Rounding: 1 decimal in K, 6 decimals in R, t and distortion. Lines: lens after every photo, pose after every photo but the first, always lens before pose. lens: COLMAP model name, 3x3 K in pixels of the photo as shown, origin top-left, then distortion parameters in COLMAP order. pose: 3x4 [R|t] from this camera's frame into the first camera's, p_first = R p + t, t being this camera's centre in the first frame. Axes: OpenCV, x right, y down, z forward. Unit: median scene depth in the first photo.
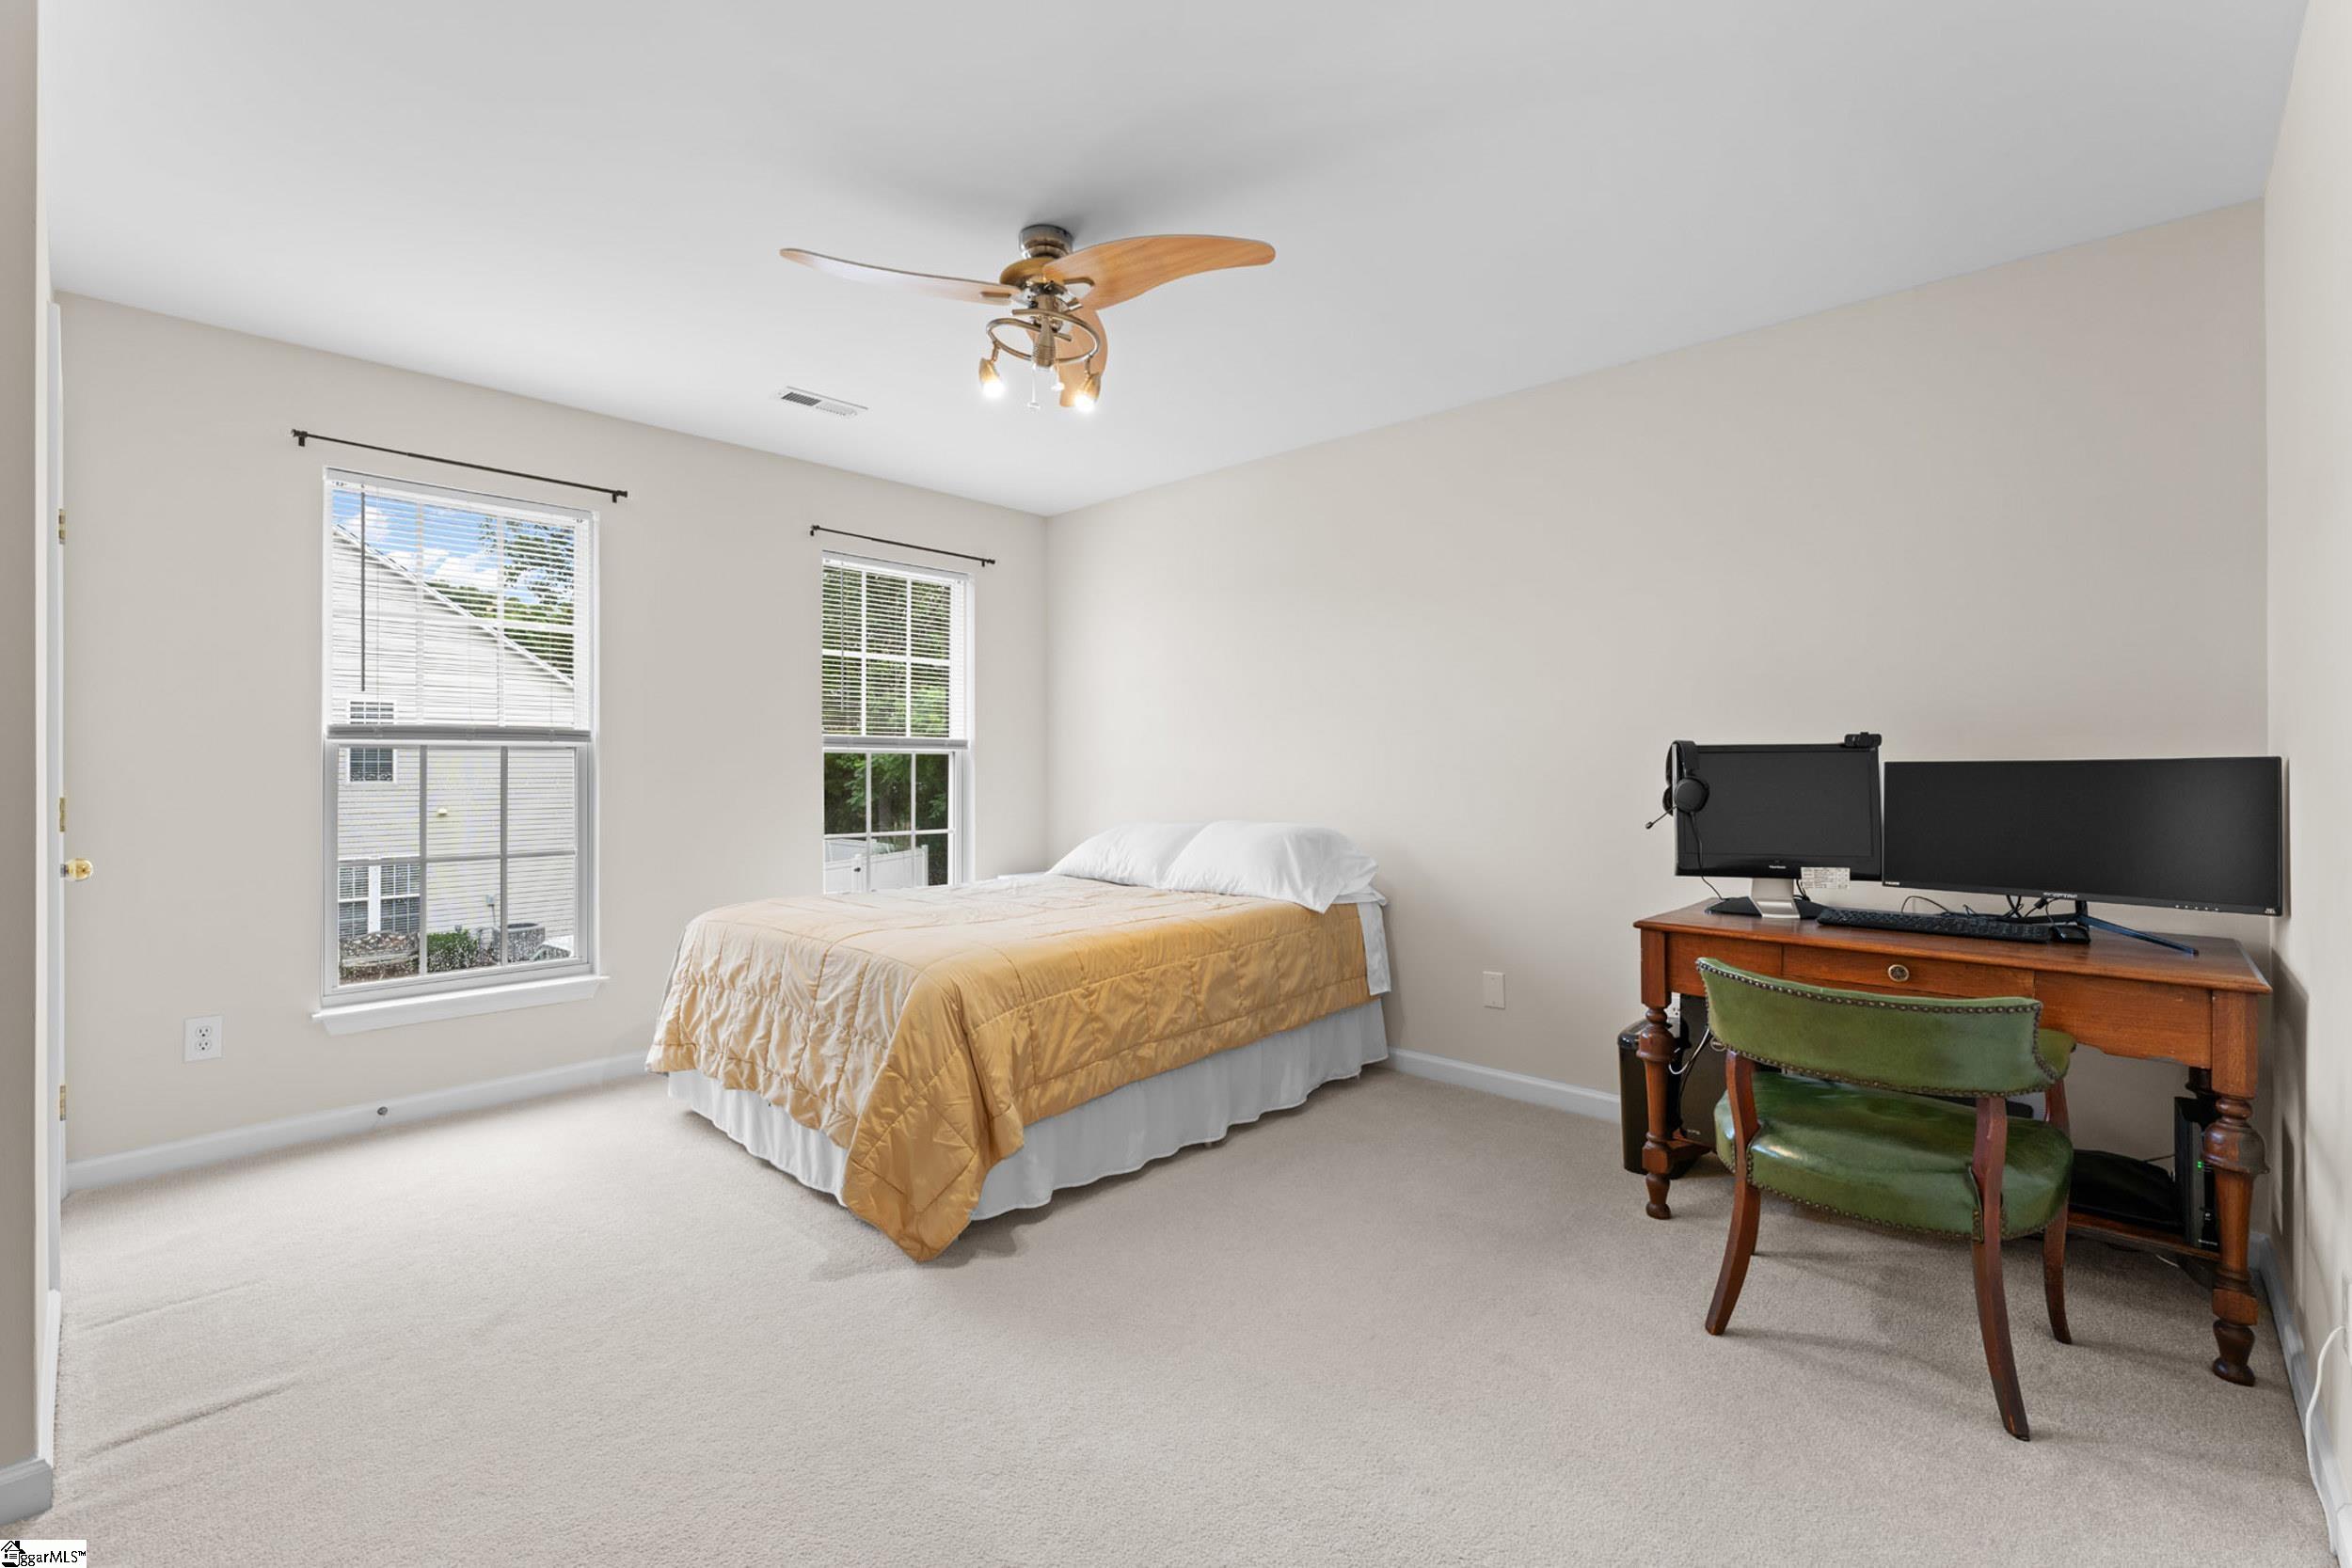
lens RADIAL K [[996.4, 0, 1184.0], [0, 996.4, 760.4], [0, 0, 1]] dist [-0.000523, -0.000407]
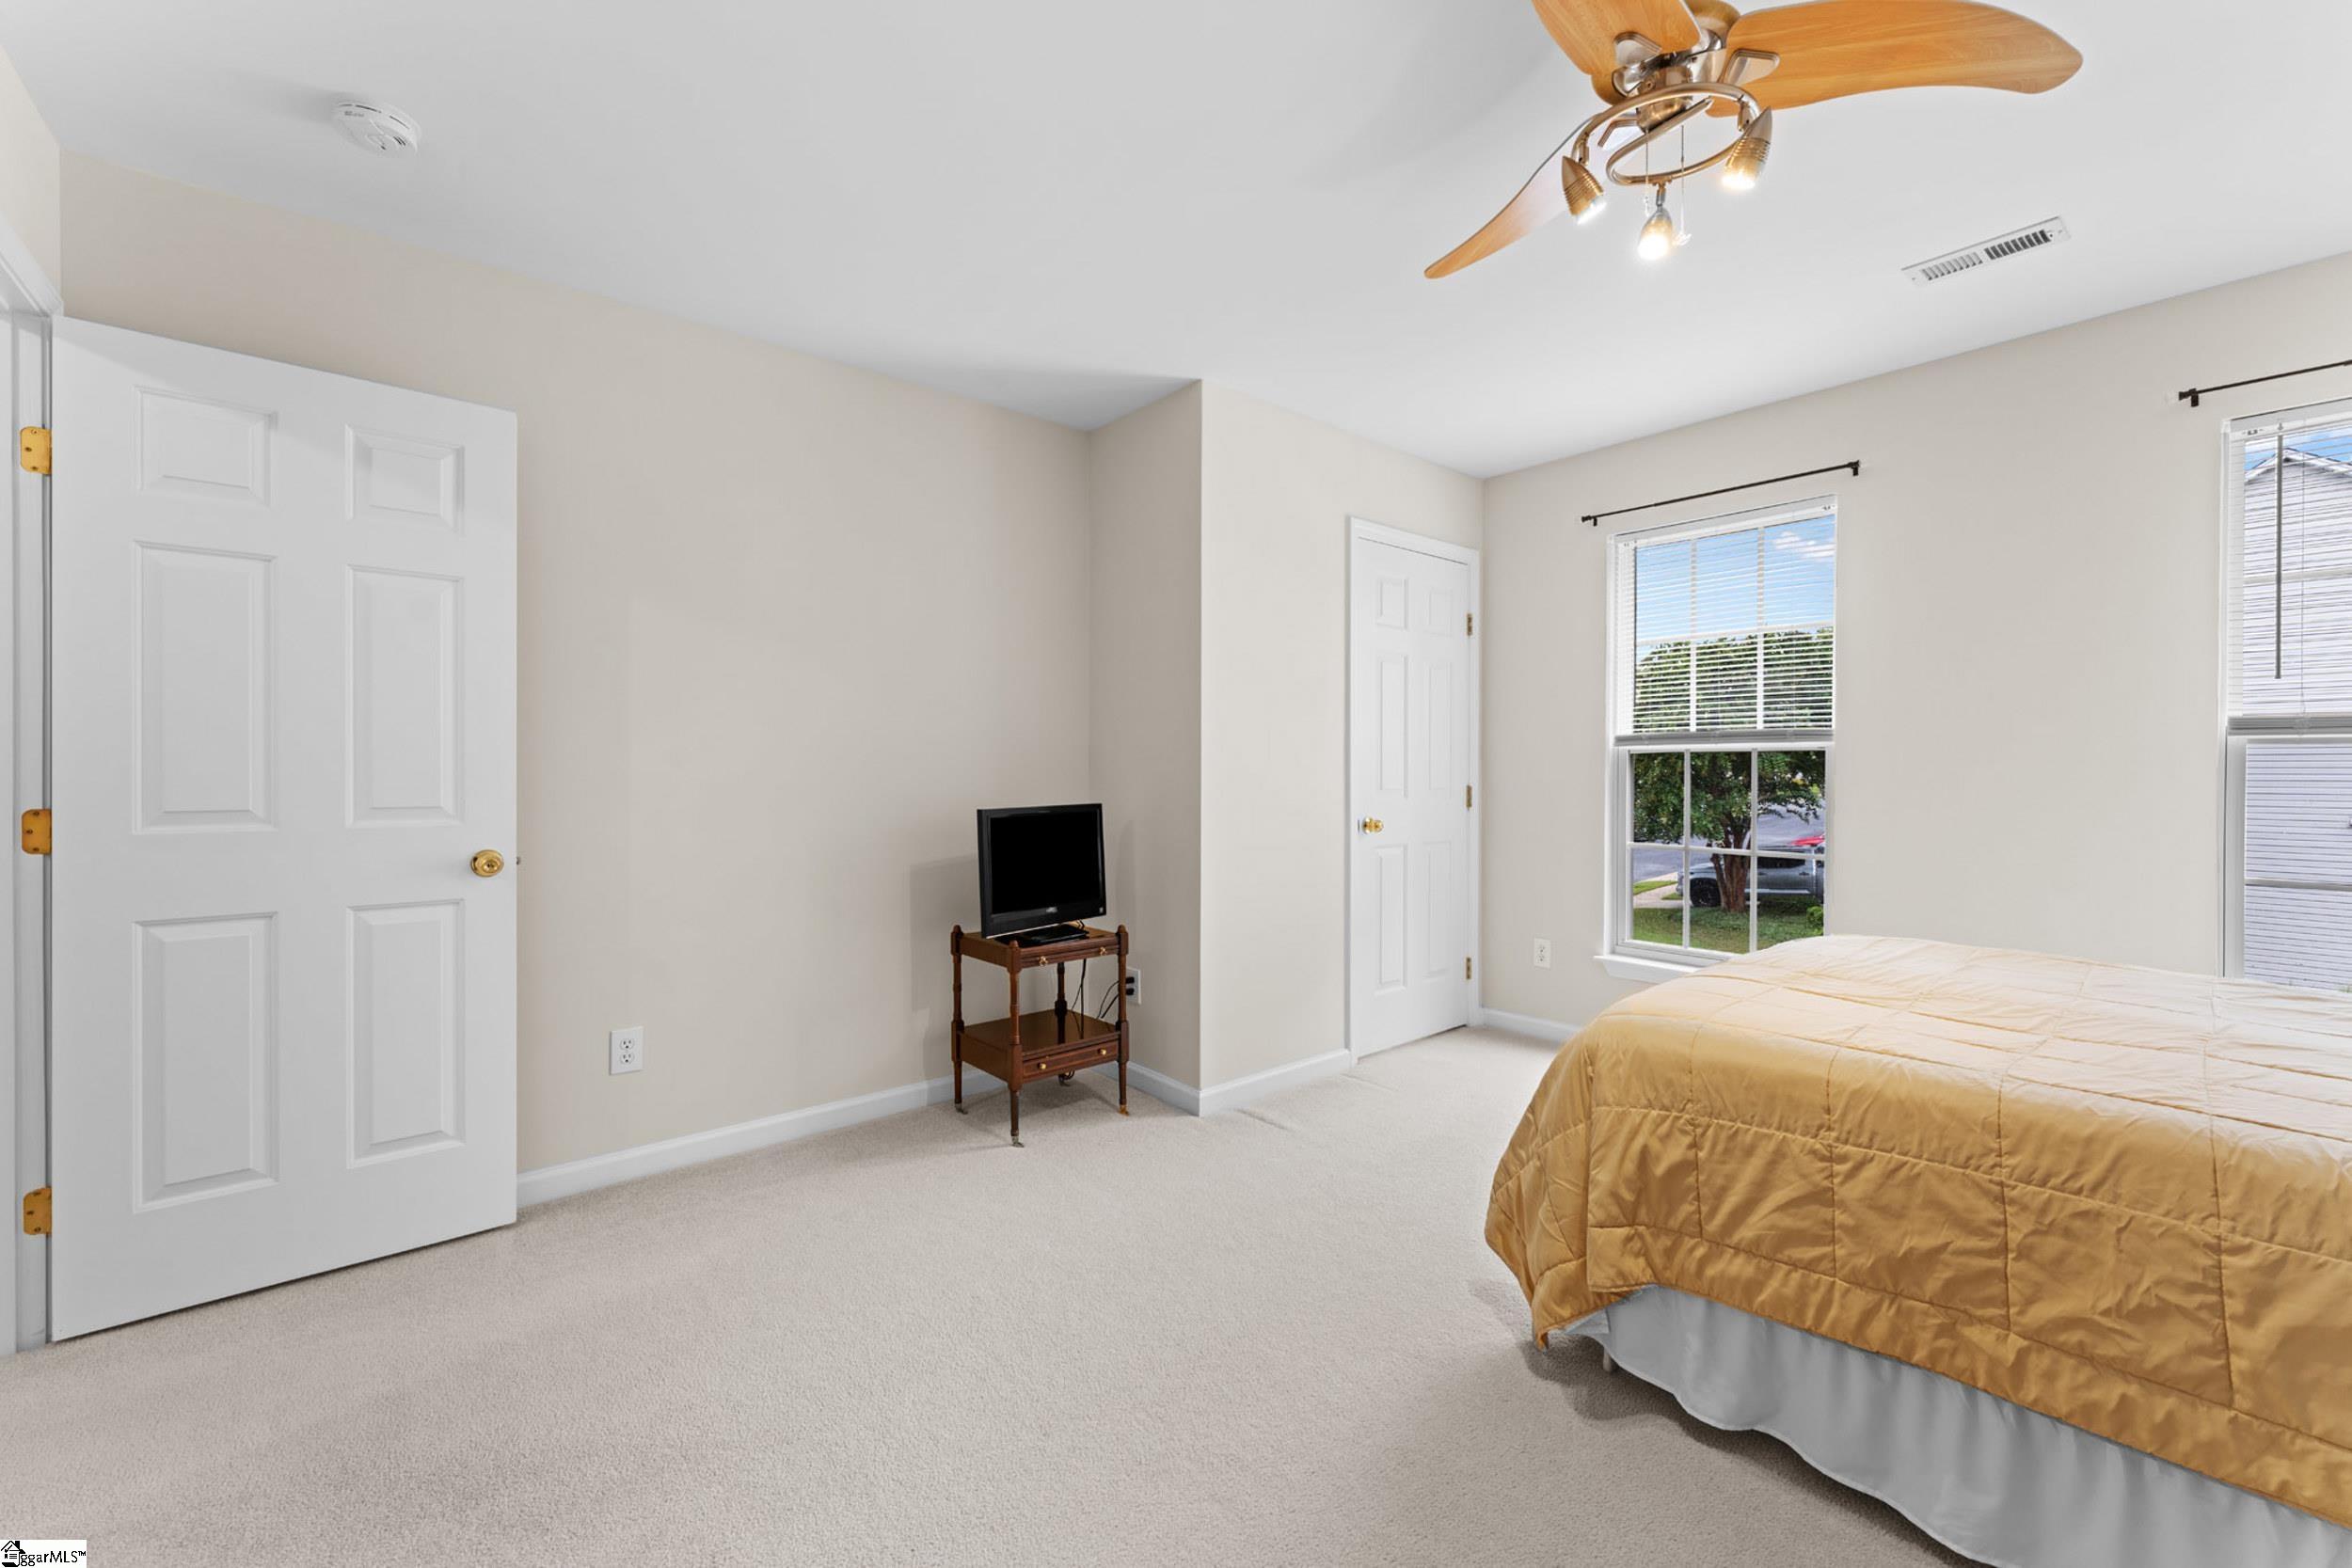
lens RADIAL K [[936.5, 0, 1181.0], [0, 936.5, 780.9], [0, 0, 1]] dist [-0.002261, 0.000574]
pose [[-0.113235, 0.011816, -0.993498, 0.484638], [0.009278, 0.999898, 0.010834, 0.004739], [0.993525, -0.007991, -0.113333, 0.678363]]
